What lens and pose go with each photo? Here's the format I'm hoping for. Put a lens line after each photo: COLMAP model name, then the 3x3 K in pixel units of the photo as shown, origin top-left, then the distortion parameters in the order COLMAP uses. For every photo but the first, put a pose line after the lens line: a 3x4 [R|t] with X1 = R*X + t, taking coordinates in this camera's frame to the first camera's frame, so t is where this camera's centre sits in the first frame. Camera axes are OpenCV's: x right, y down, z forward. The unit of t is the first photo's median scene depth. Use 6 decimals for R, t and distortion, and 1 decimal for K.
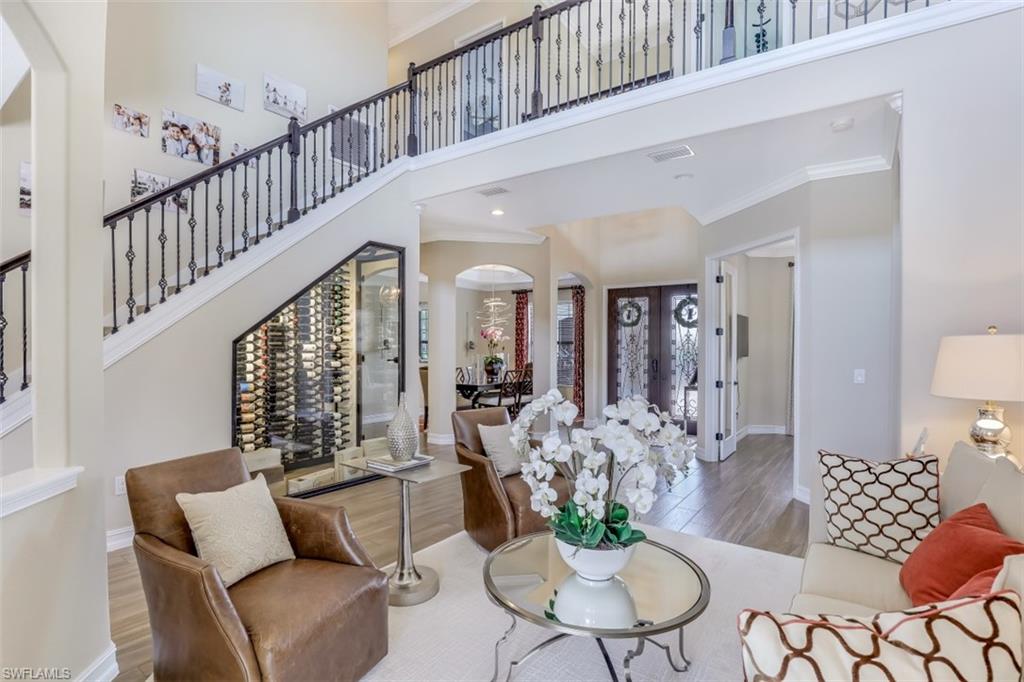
lens RADIAL K [[490.7, 0, 510.7], [0, 490.7, 343.4], [0, 0, 1]] dist [-0.004626, -0.000542]
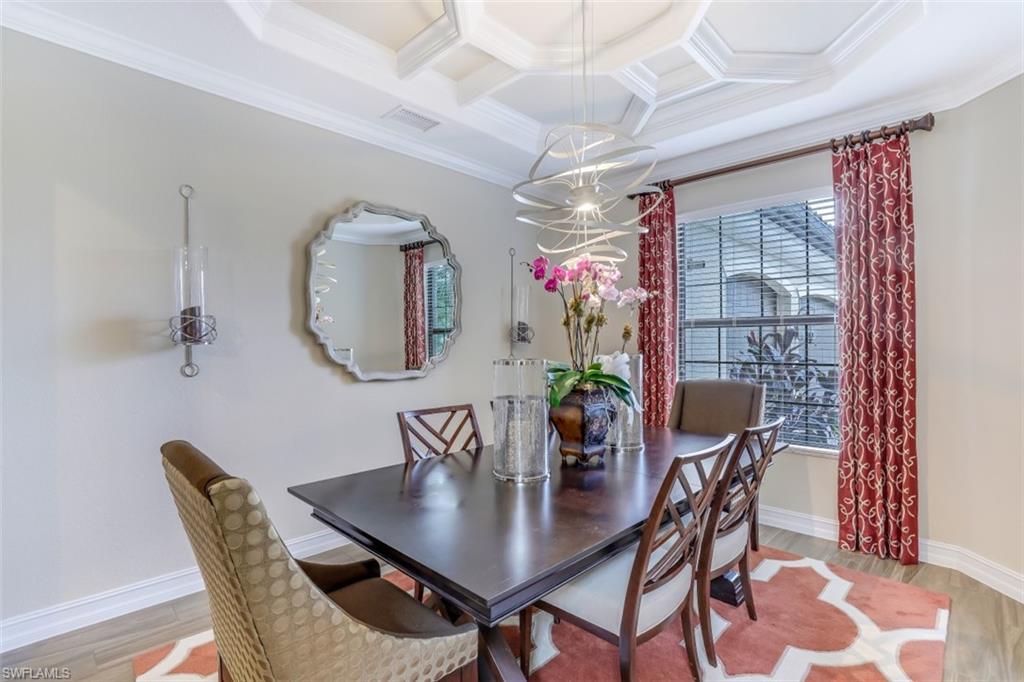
lens RADIAL K [[490.7, 0, 513.0], [0, 490.7, 341.9], [0, 0, 1]] dist [-0.004626, -0.000542]
pose [[0.986567, -0.006848, -0.163215, -0.030890], [0.005767, 0.999958, -0.007097, 0.015667], [0.163257, 0.006060, 0.986565, 0.744174]]
